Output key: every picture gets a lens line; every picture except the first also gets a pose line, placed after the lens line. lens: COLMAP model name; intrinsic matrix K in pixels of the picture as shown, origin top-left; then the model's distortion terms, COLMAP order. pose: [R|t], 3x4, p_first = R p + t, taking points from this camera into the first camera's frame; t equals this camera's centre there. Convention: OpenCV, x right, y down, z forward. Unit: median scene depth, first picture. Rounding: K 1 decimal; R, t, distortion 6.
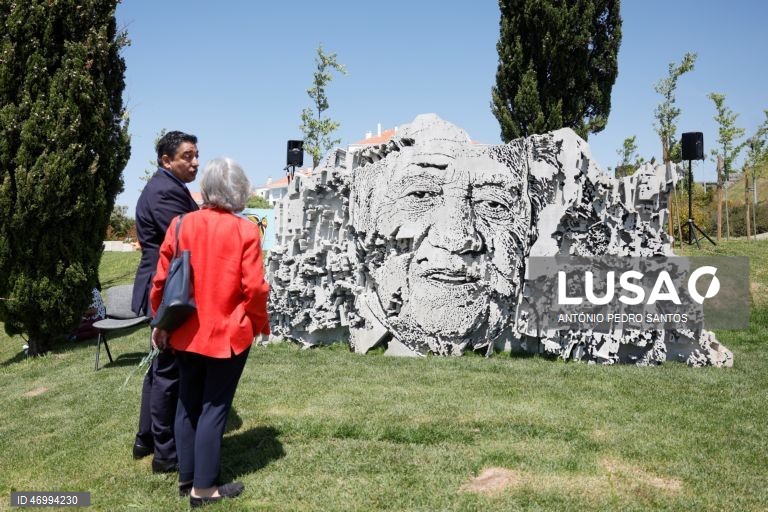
lens RADIAL K [[643.1, 0, 354.8], [0, 643.1, 228.1], [0, 0, 1]] dist [-0.108865, 0.054609]
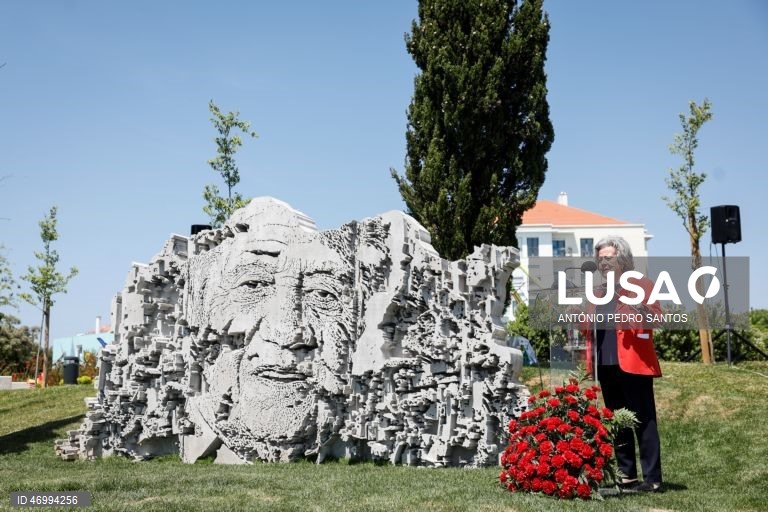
lens RADIAL K [[1111.0, 0, 355.8], [0, 1111.0, 231.0], [0, 0, 1]] dist [0.091022, 0.019386]
pose [[0.996163, -0.009409, -0.087016, 0.392875], [-0.001604, 0.992074, -0.125643, 0.072434], [0.087508, 0.125300, 0.988252, -0.575078]]
